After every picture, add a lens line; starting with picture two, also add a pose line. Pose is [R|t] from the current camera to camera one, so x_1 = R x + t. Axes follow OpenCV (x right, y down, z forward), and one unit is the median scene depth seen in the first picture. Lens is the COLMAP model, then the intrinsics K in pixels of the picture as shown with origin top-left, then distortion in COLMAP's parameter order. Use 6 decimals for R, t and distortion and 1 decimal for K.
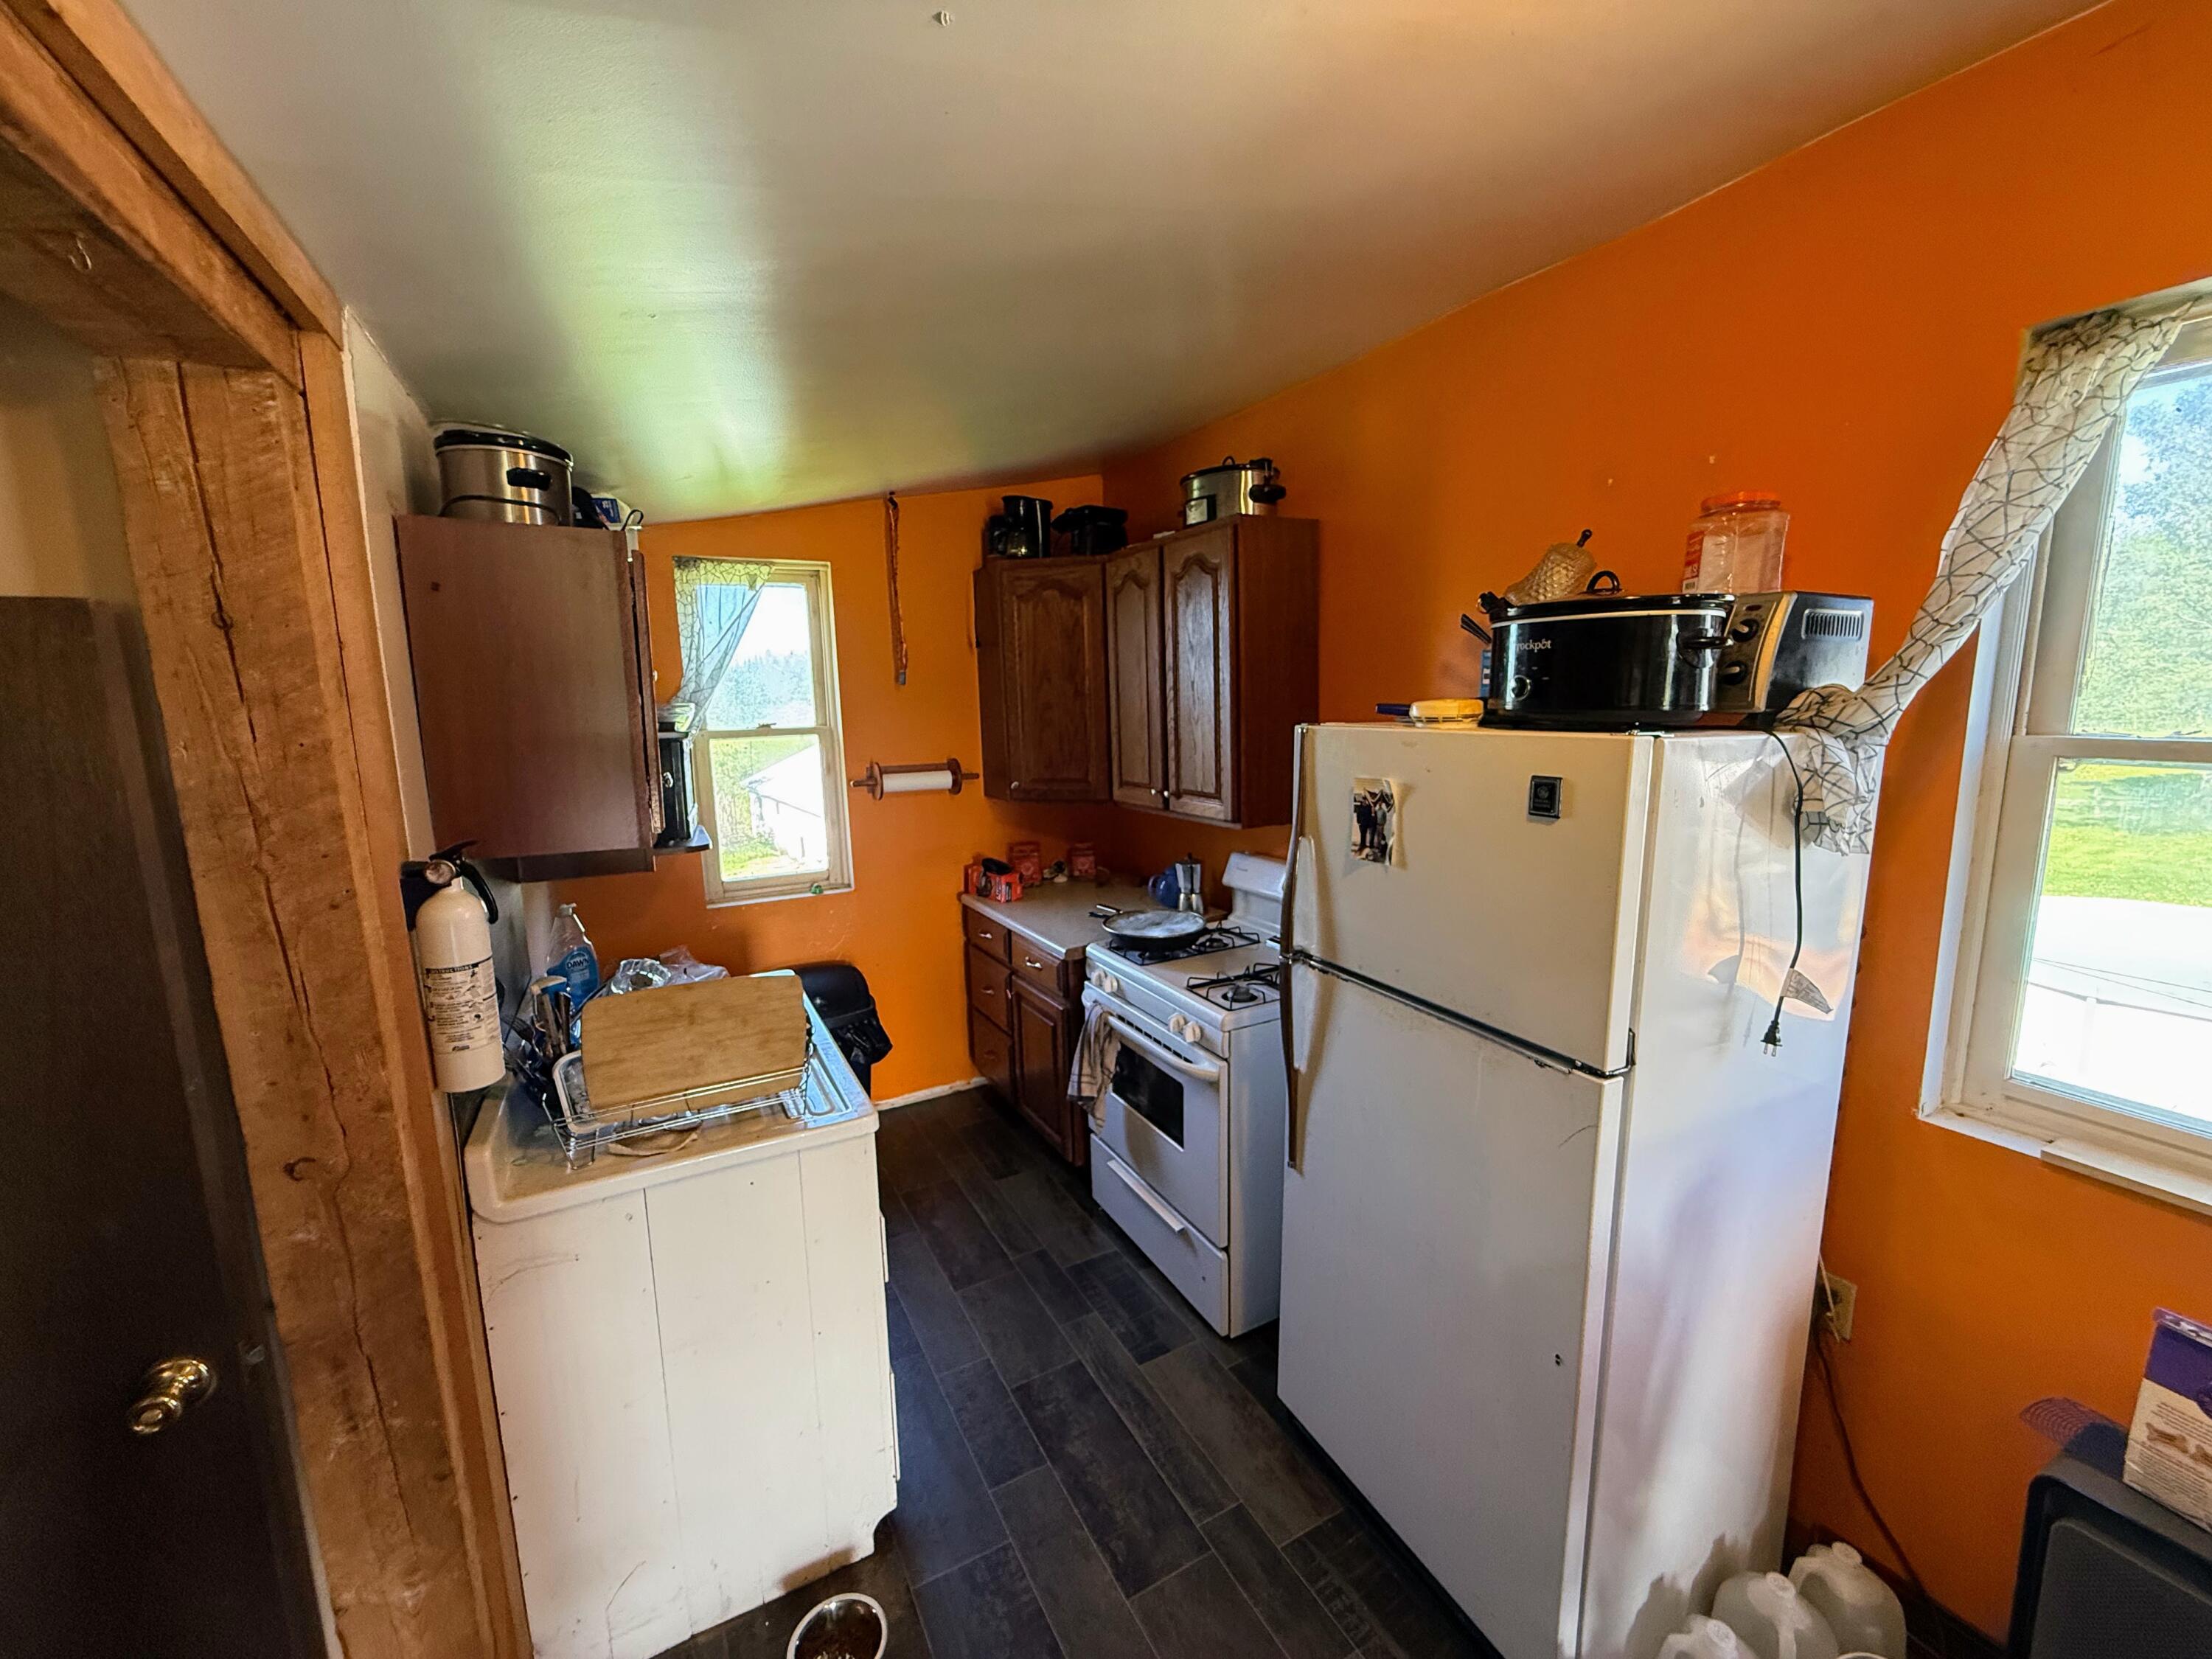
lens RADIAL K [[879.6, 0, 1096.6], [0, 879.6, 835.5], [0, 0, 1]] dist [0.000079, 0.000110]
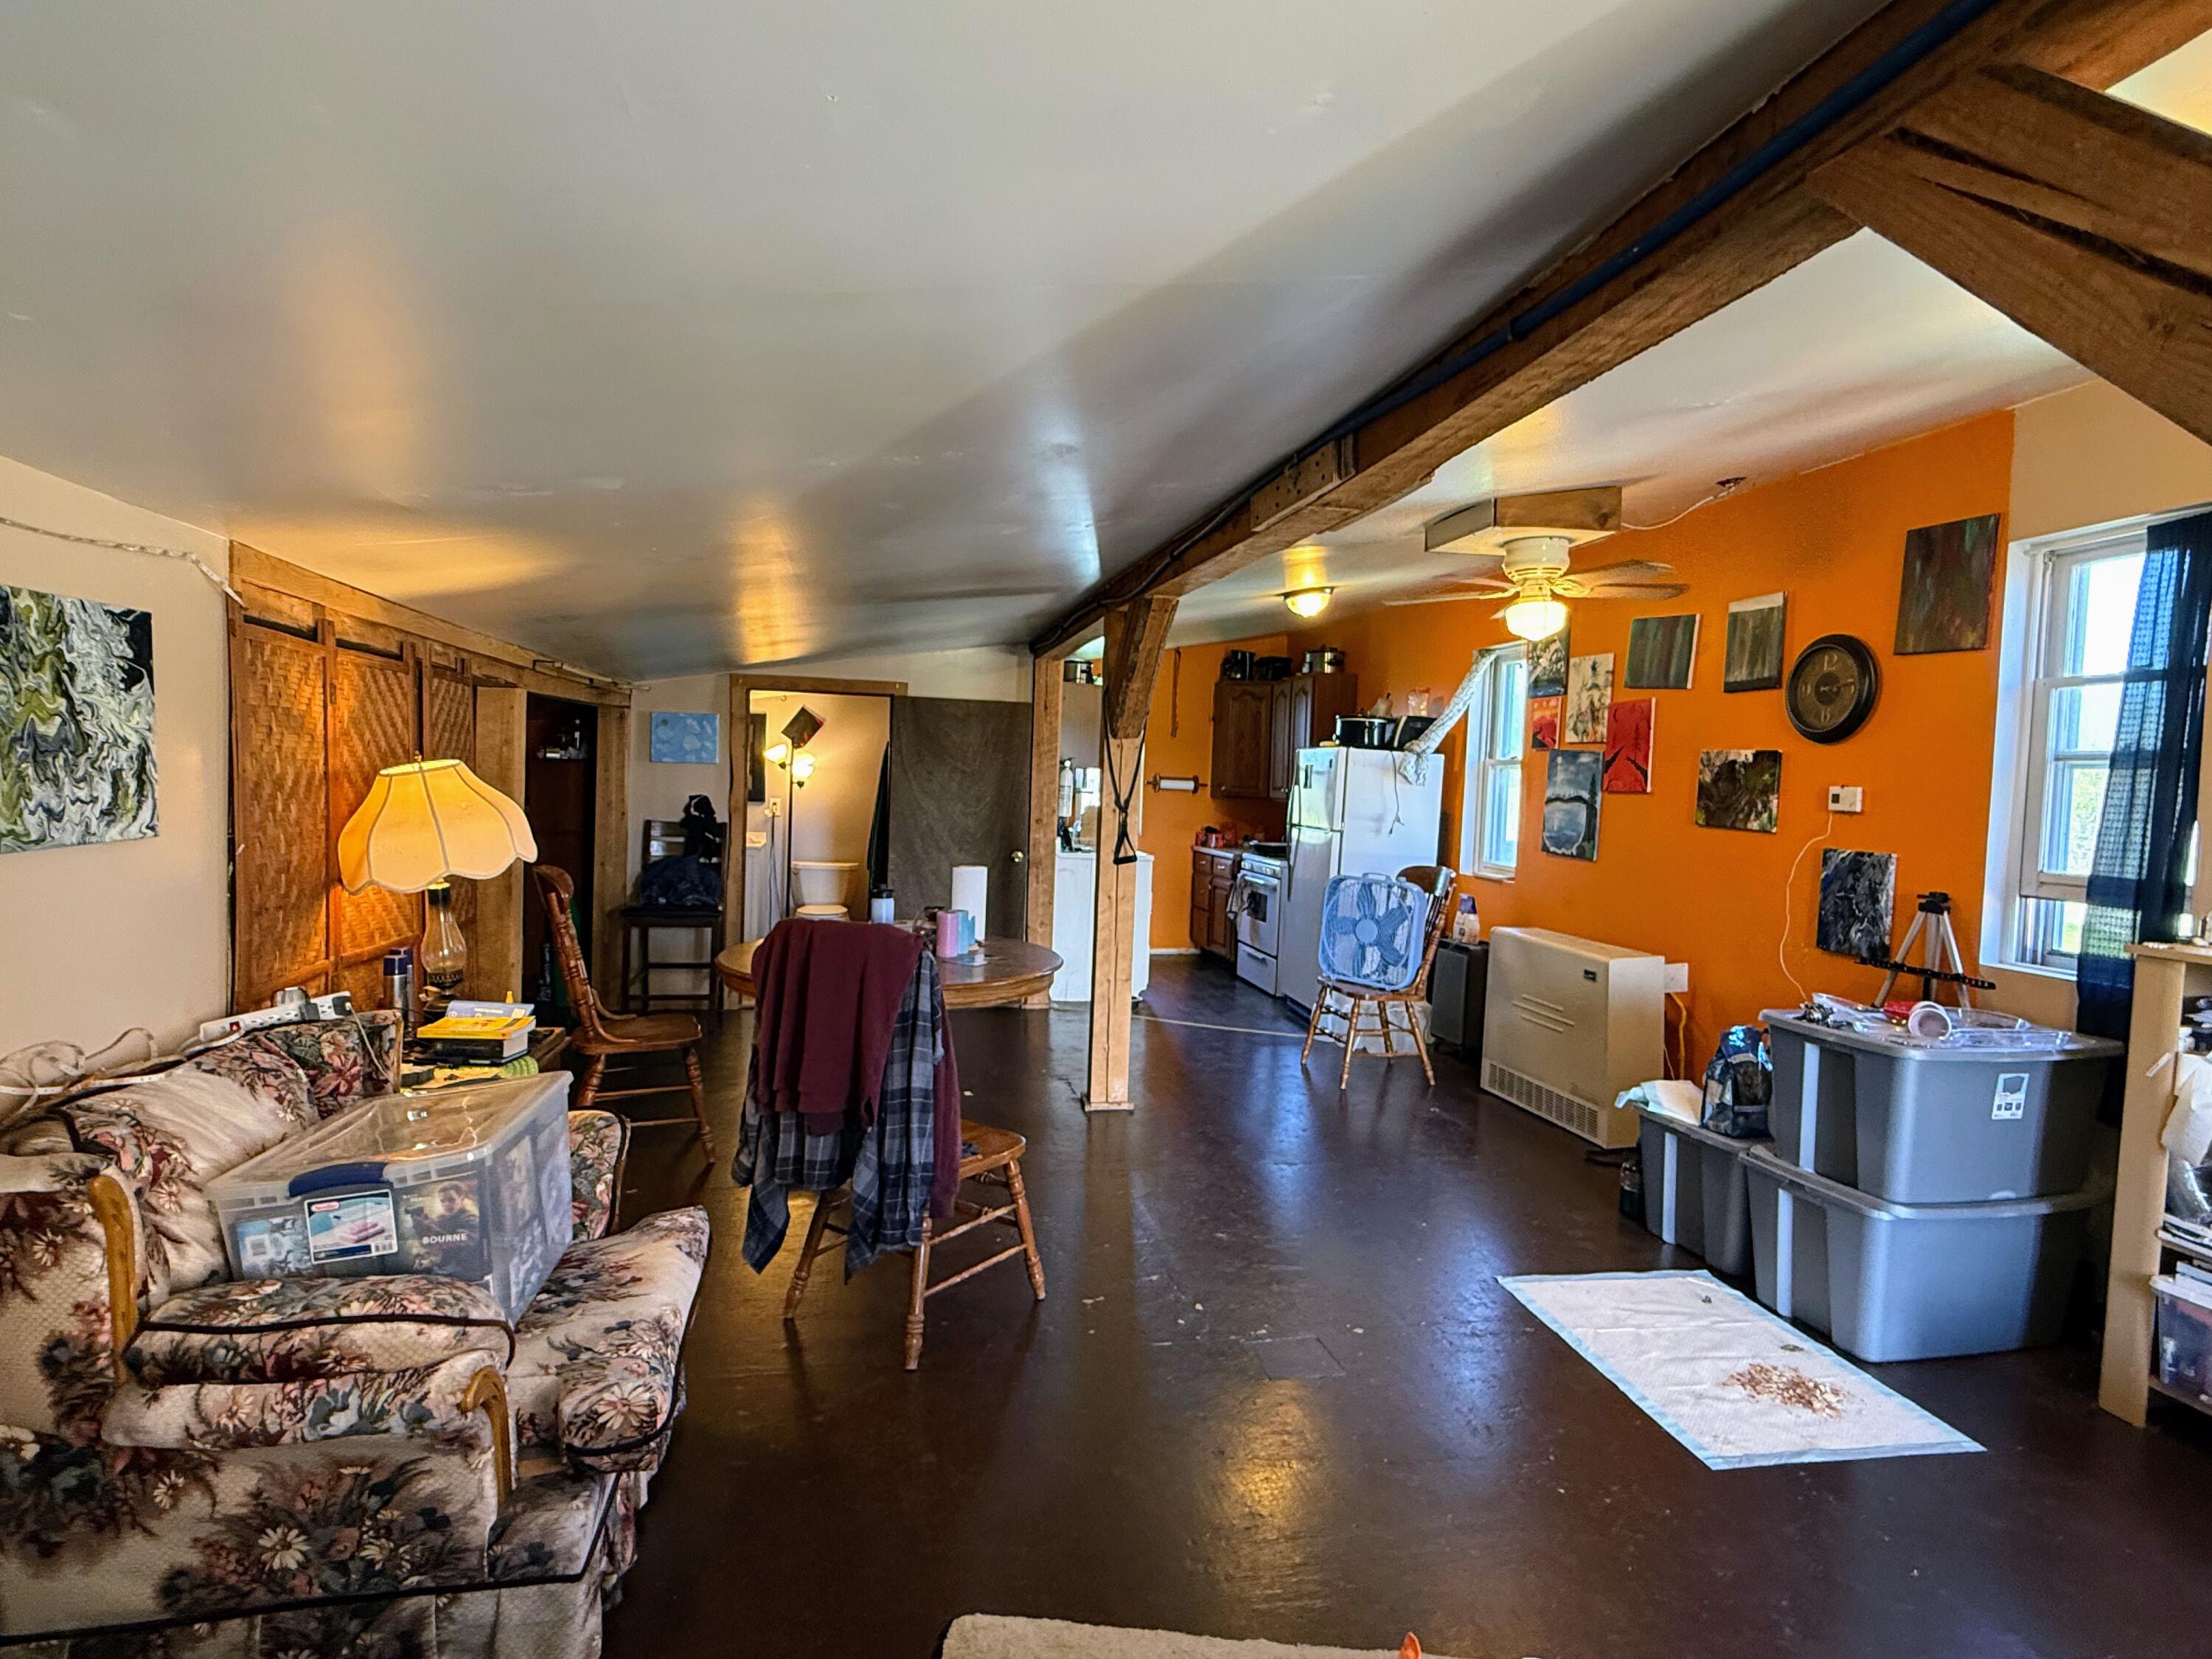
lens RADIAL K [[1121.7, 0, 1111.9], [0, 1121.7, 837.3], [0, 0, 1]] dist [0.005140, 0.000368]
pose [[0.961592, 0.074916, -0.264063, 0.370310], [-0.104014, 0.989738, -0.097975, 0.352600], [0.254013, 0.121678, 0.959516, -1.620433]]
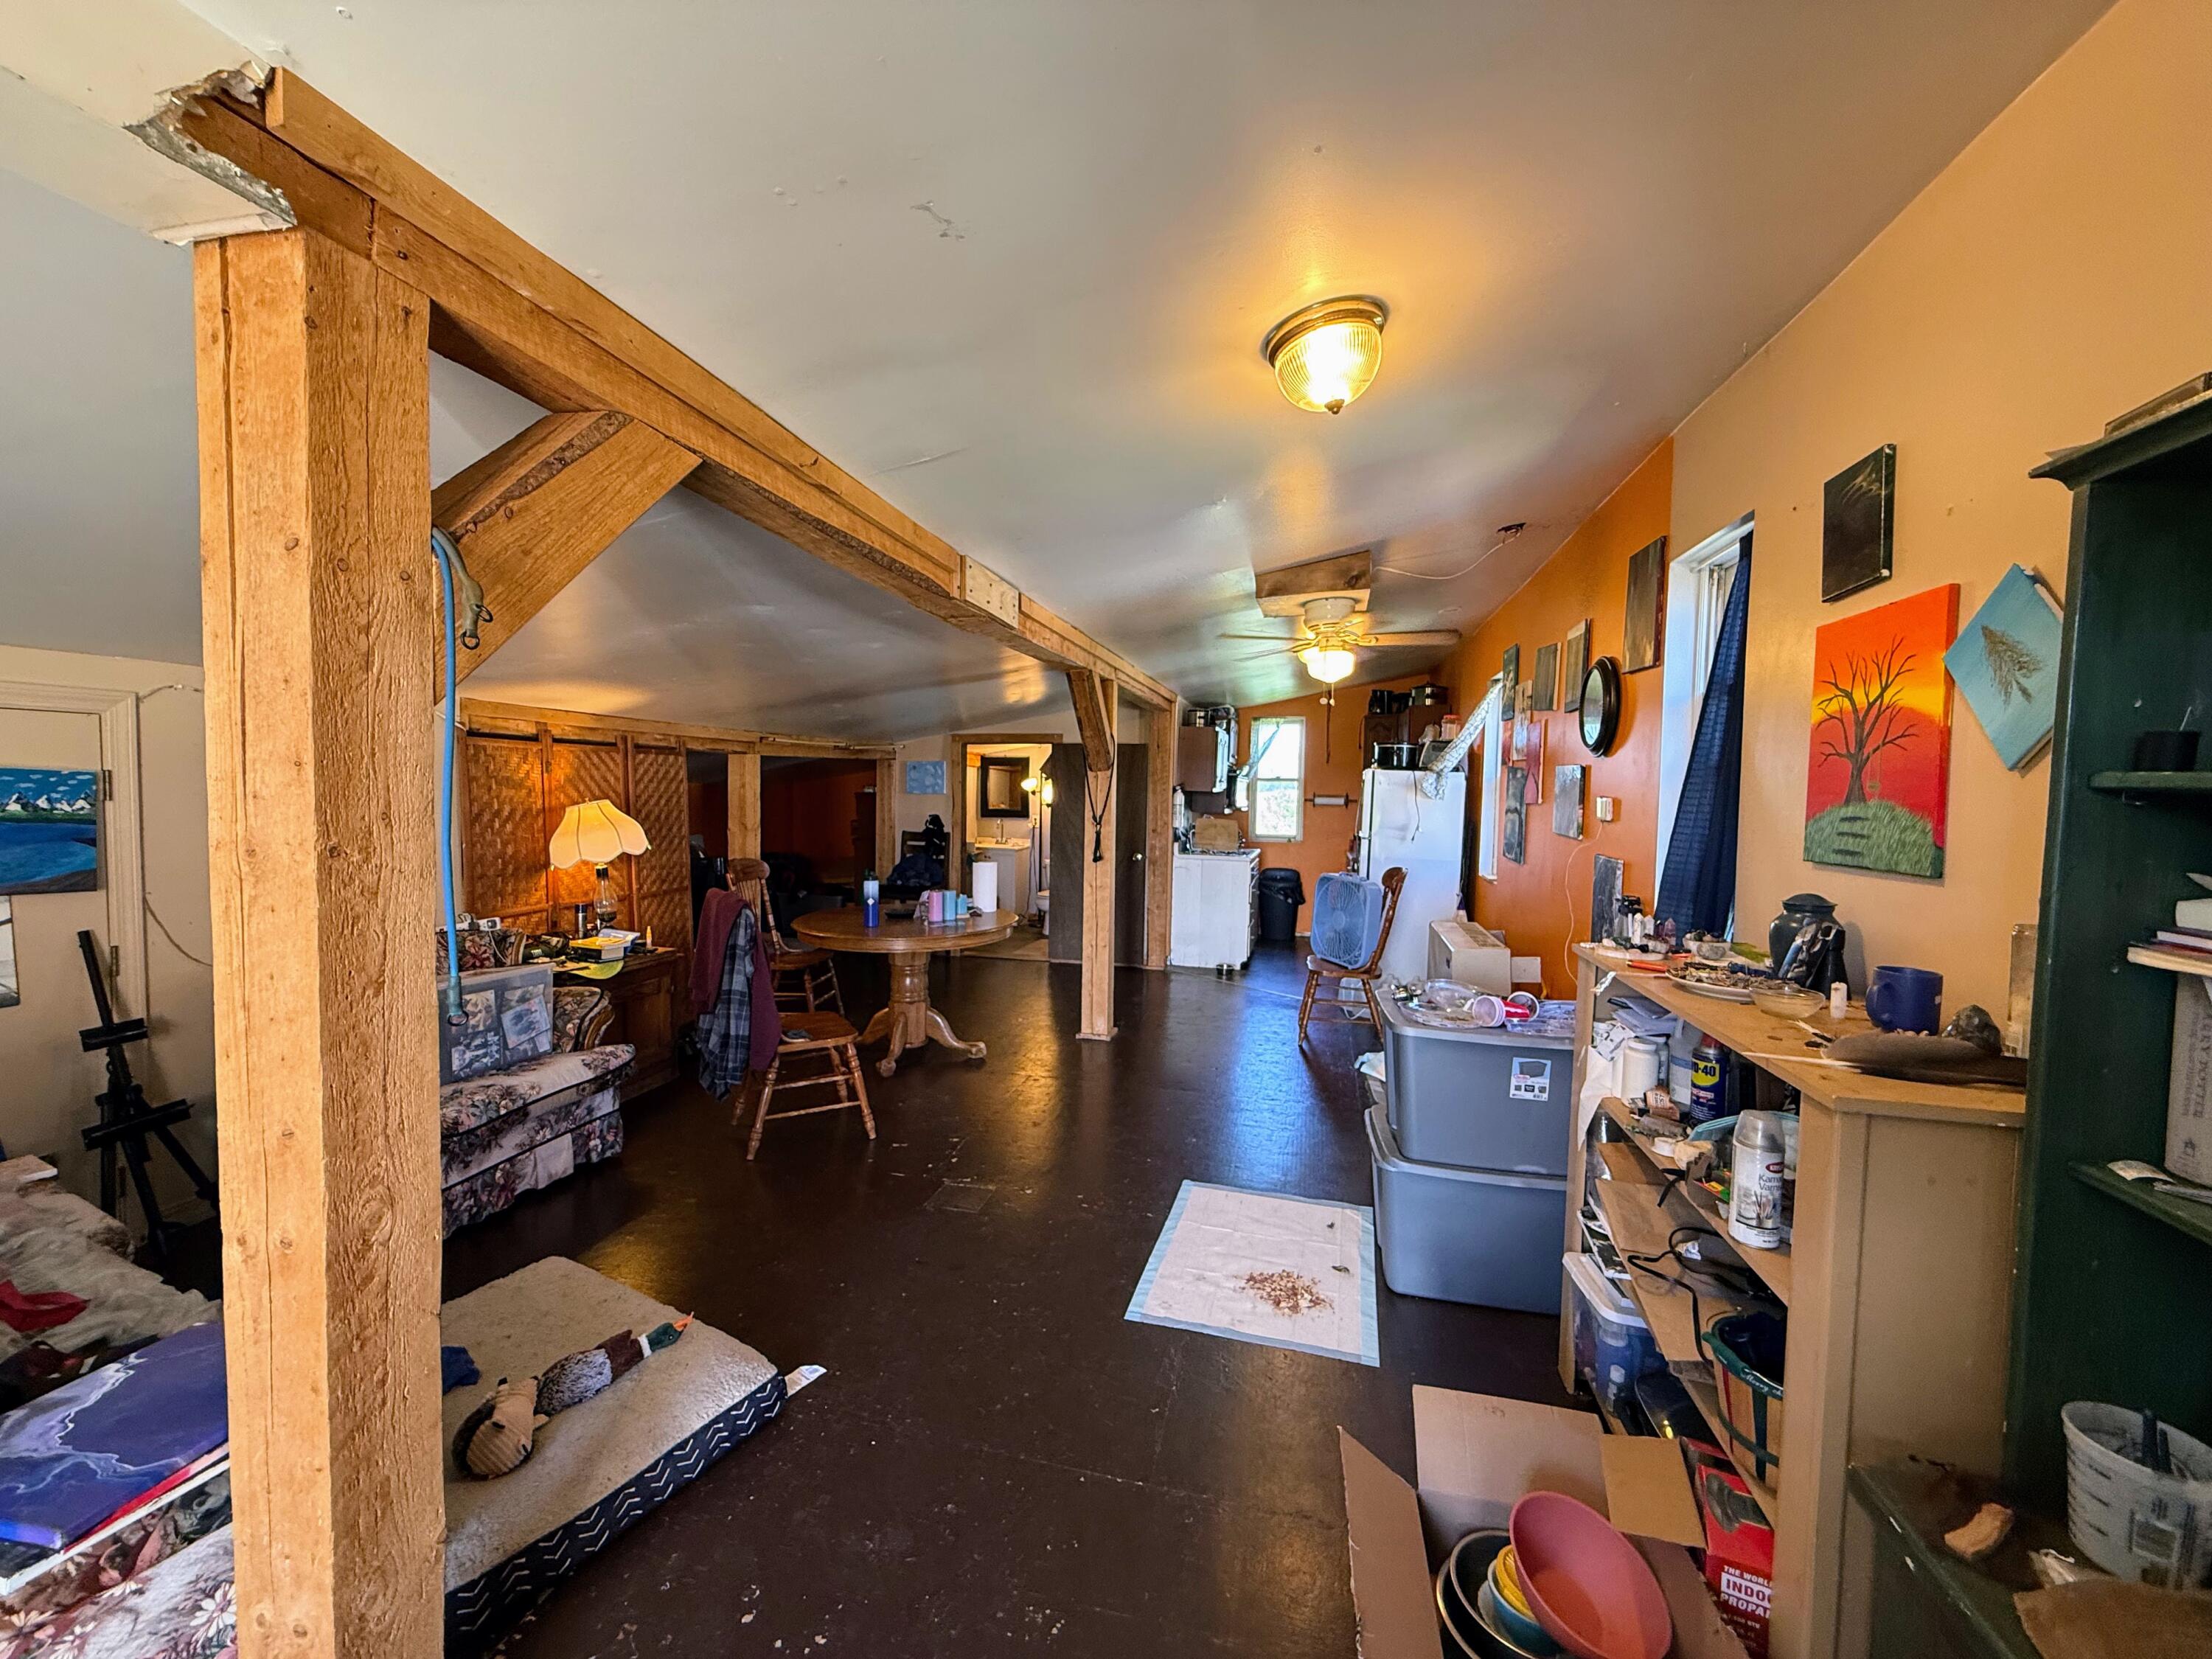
lens RADIAL K [[879.6, 0, 1101.9], [0, 879.6, 837.9], [0, 0, 1]] dist [0.000079, 0.000110]
pose [[0.751210, 0.073875, -0.655916, 1.043077], [-0.139598, 0.989020, -0.048487, 0.275179], [0.645133, 0.127988, 0.753275, -1.404416]]
